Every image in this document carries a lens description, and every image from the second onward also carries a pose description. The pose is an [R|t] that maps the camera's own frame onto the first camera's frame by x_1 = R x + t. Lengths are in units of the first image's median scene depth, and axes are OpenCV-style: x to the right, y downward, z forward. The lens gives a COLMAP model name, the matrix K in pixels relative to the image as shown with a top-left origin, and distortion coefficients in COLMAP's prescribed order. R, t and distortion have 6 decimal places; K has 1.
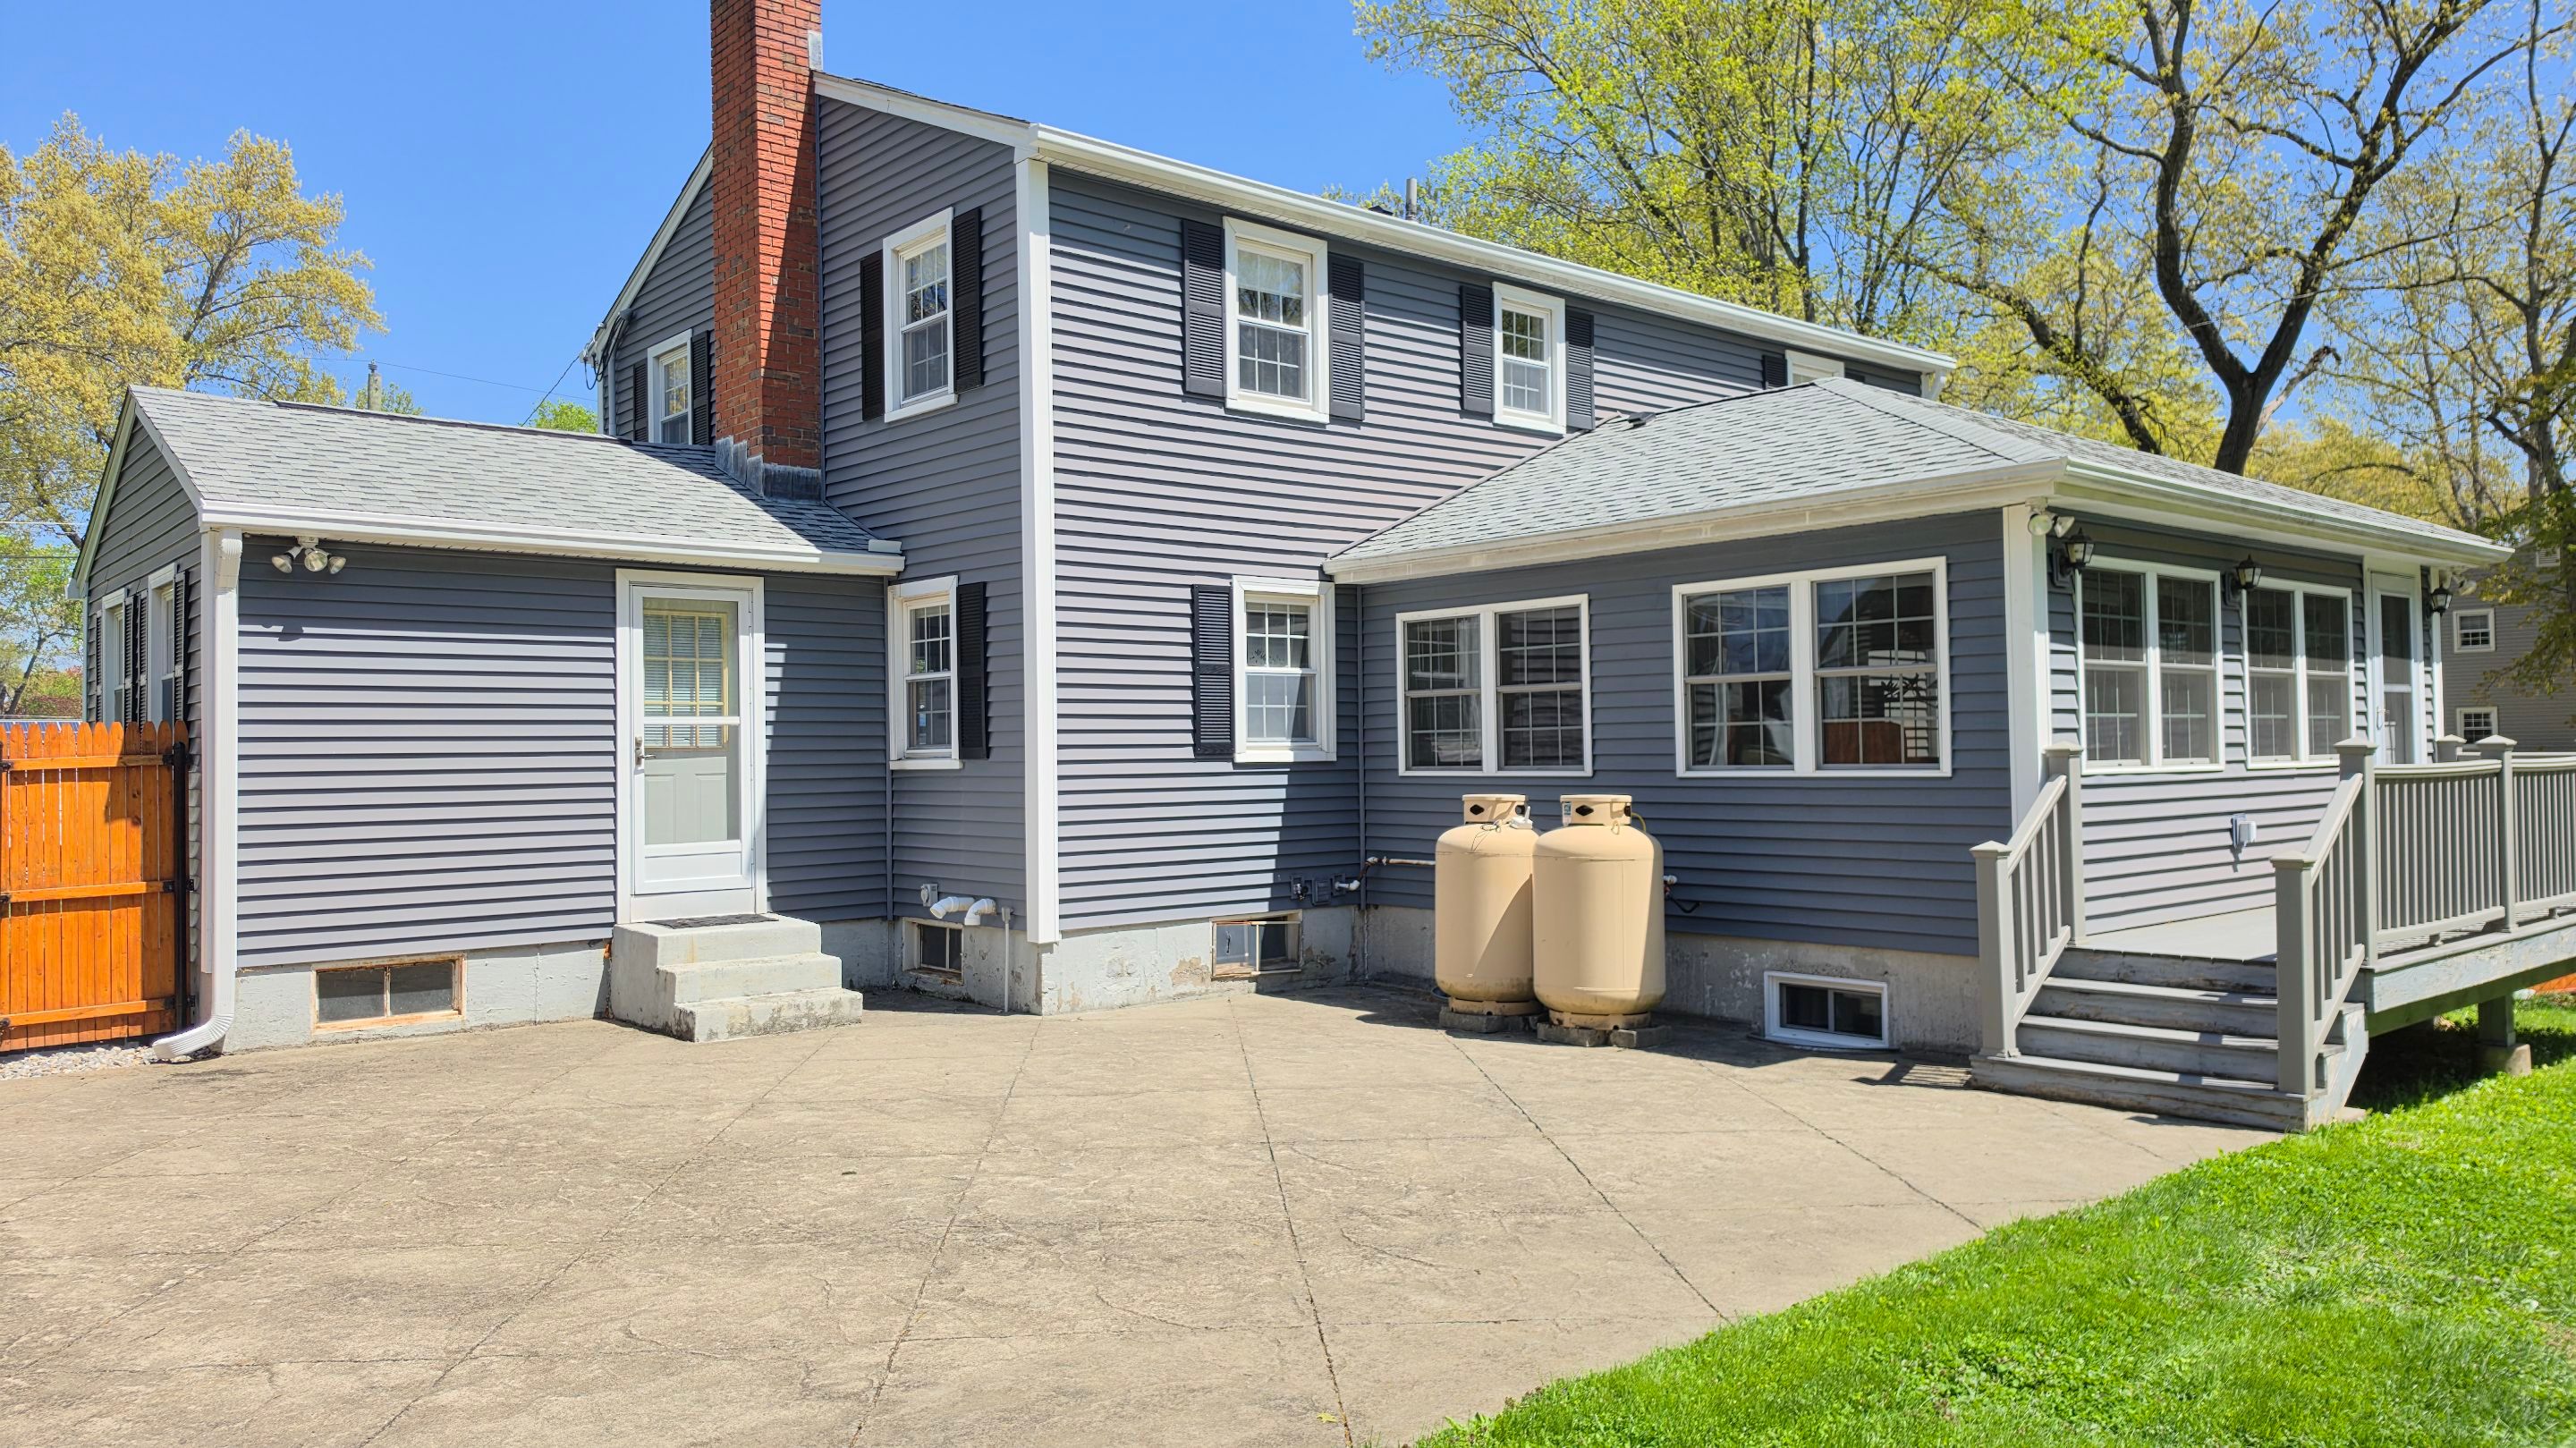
lens RADIAL K [[1762.6, 0, 1288.0], [0, 1762.6, 724.0], [0, 0, 1]] dist [0.104095, -0.129941]
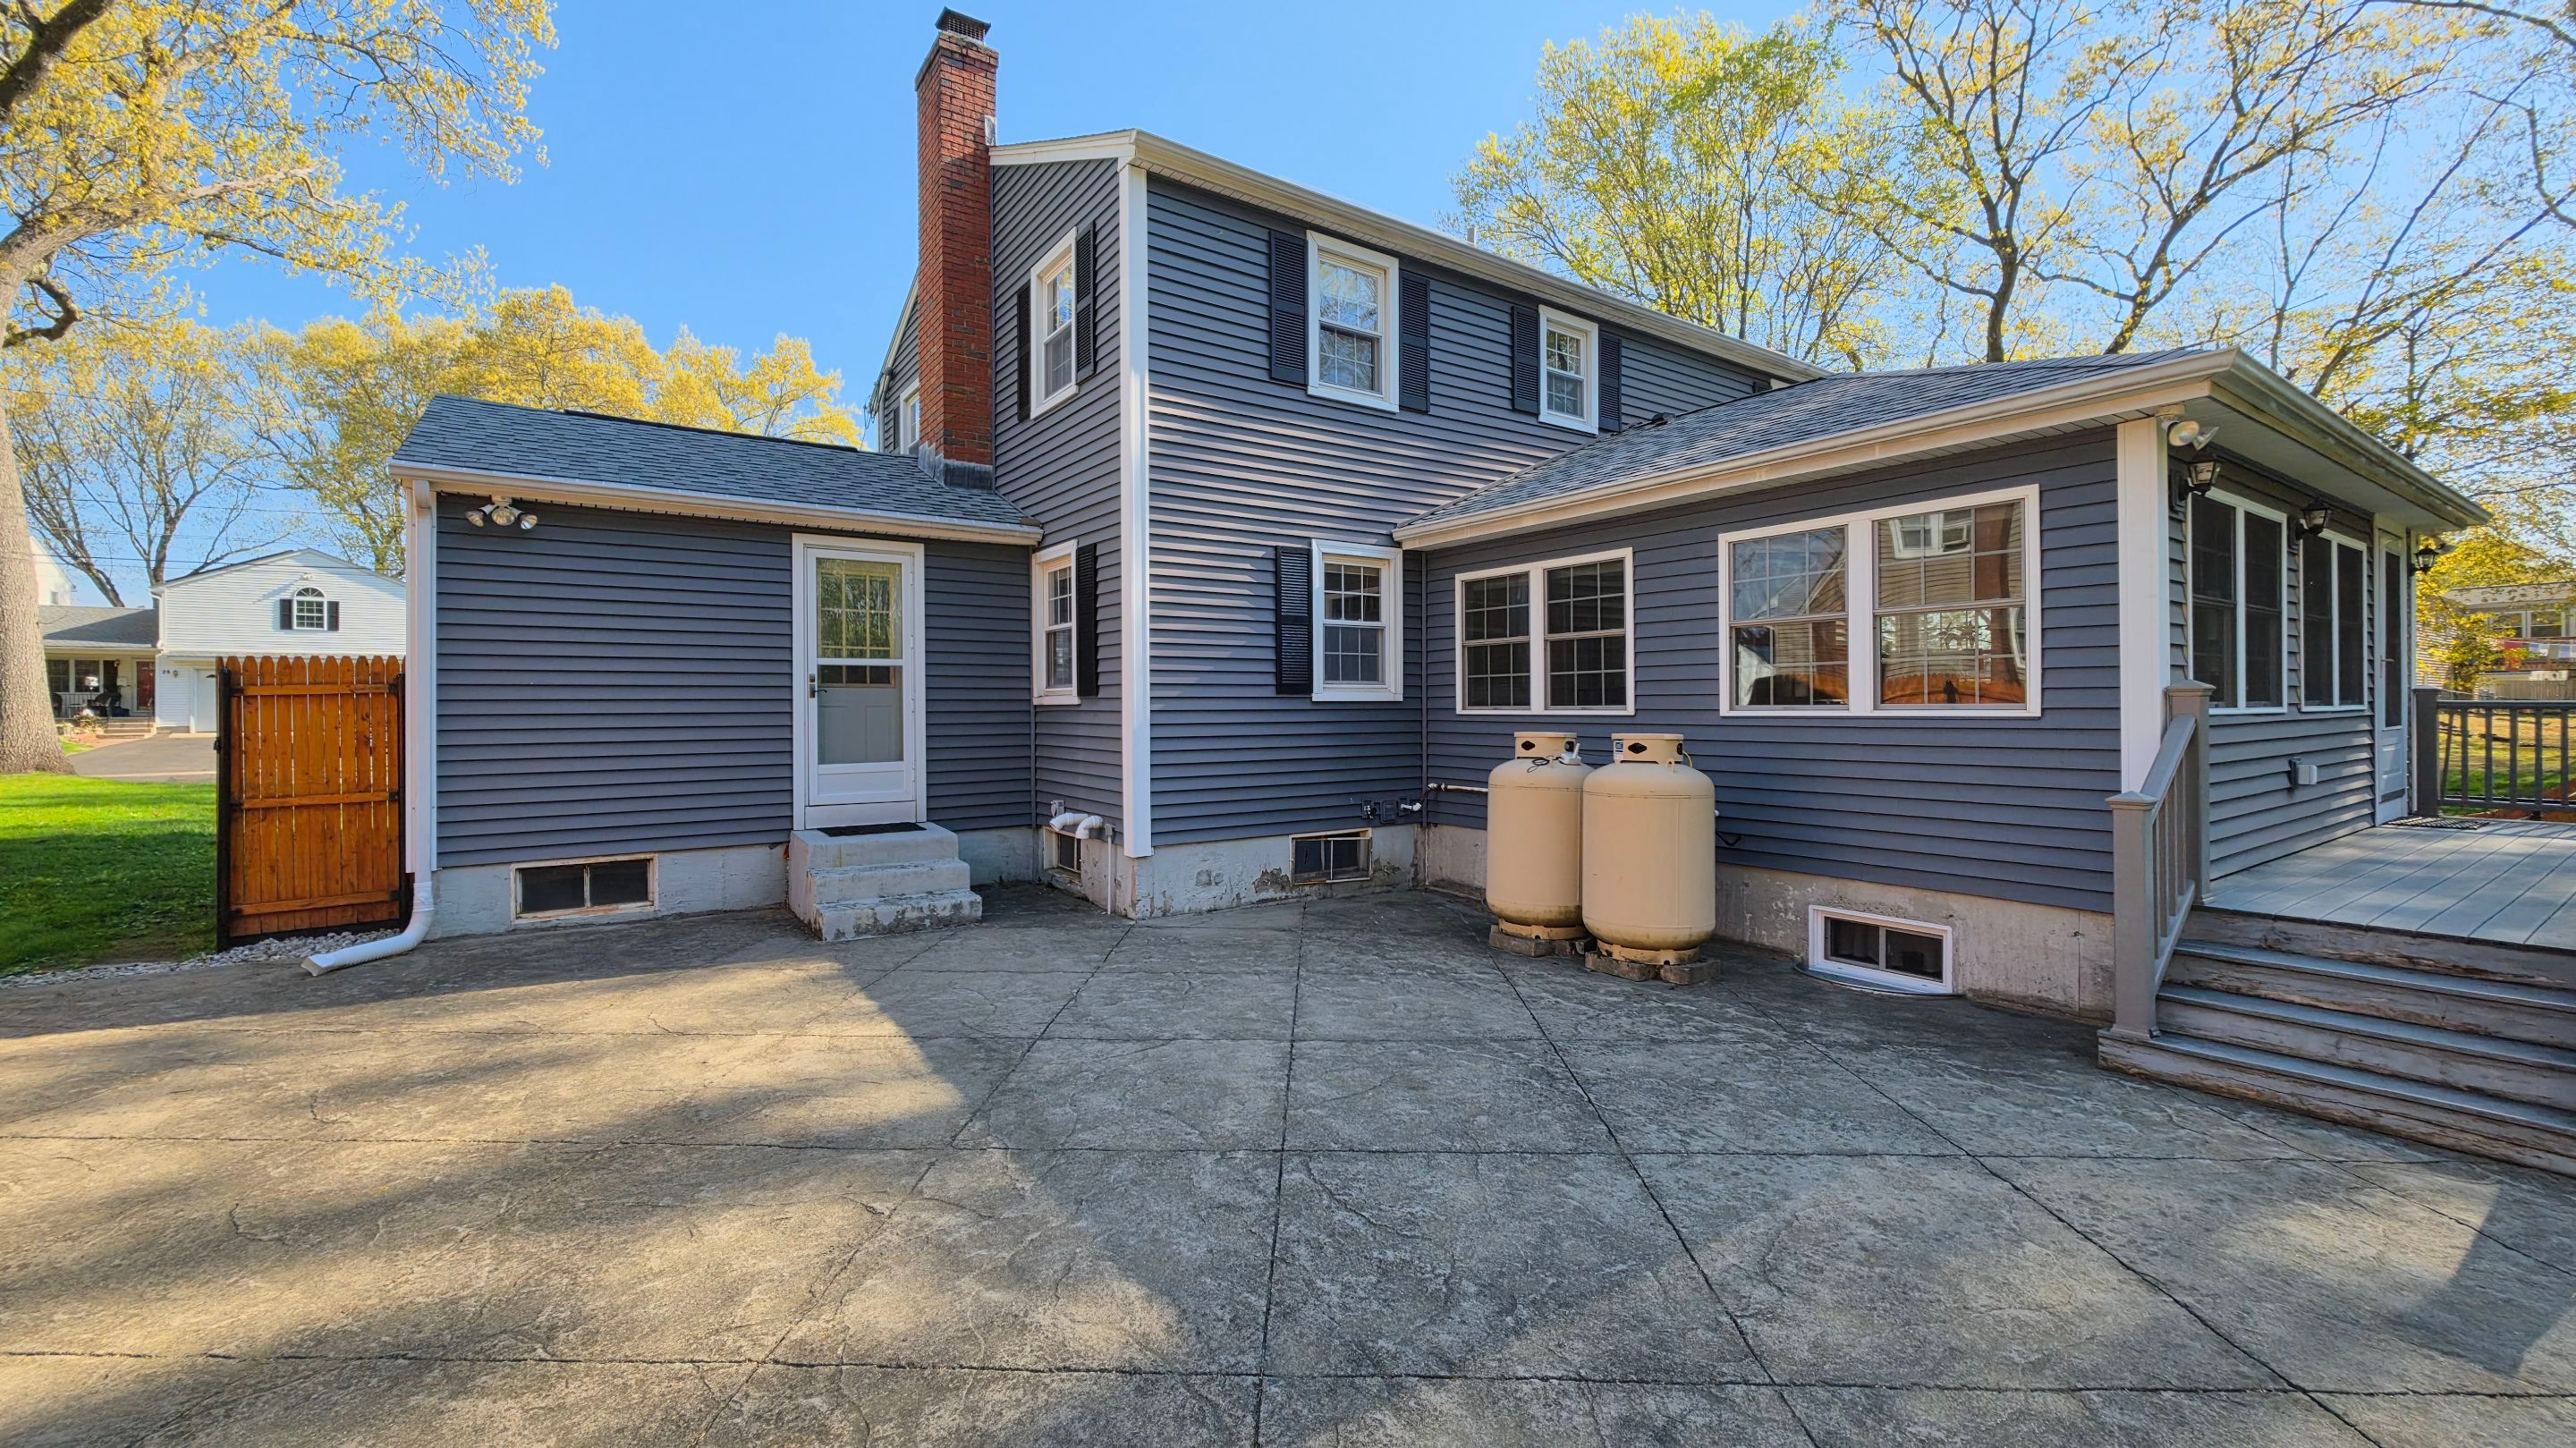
lens RADIAL K [[1042.7, 0, 1284.5], [0, 1042.7, 708.3], [0, 0, 1]] dist [-0.009246, -0.000053]
pose [[0.994226, 0.008712, -0.106952, 0.025136], [-0.006334, 0.999725, 0.022560, 0.011642], [0.107119, -0.021752, 0.994008, 0.323790]]
